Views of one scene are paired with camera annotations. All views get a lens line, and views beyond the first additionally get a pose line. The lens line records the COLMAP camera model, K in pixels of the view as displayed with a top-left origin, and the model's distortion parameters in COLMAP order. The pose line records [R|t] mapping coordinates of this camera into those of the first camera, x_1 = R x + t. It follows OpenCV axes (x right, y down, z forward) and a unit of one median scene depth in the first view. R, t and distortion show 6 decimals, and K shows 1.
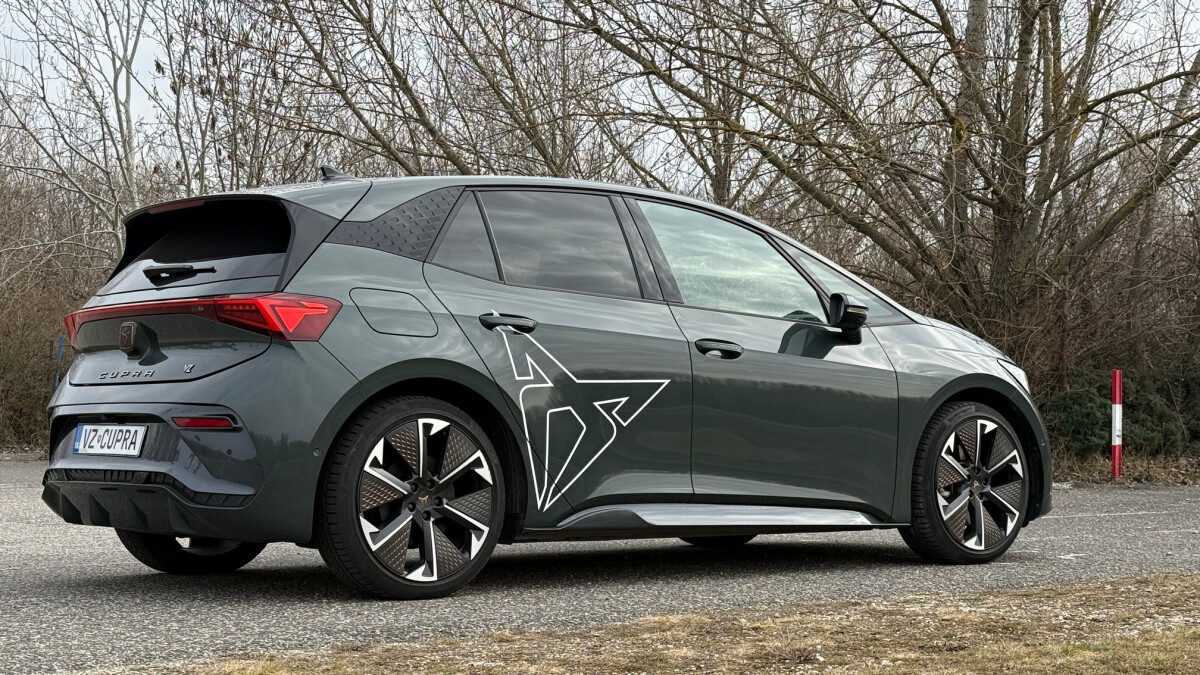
lens RADIAL K [[2033.8, 0, 610.4], [0, 2033.8, 333.9], [0, 0, 1]] dist [0.152486, 0.000000]
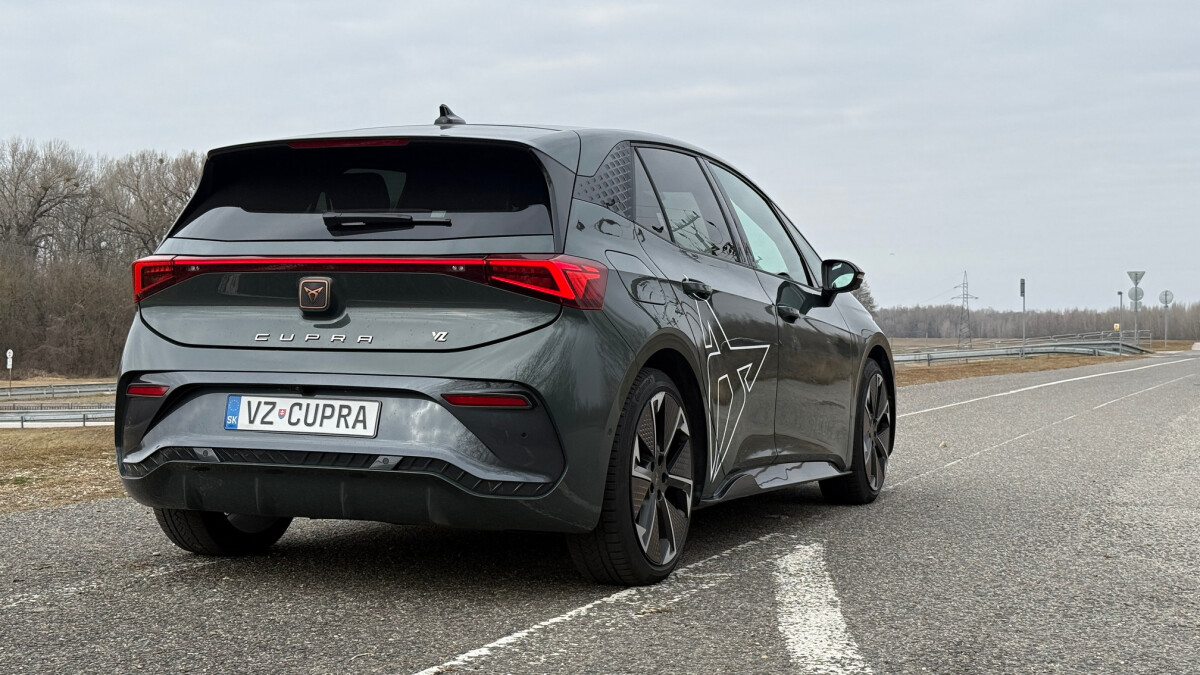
lens RADIAL K [[1721.7, 0, 599.1], [0, 1721.7, 330.5], [0, 0, 1]] dist [0.163010, 0.000000]
pose [[0.880666, 0.011591, 0.473596, -0.478641], [-0.034991, 0.998562, 0.040626, -0.017415], [-0.472444, -0.052350, 0.879804, 0.310419]]
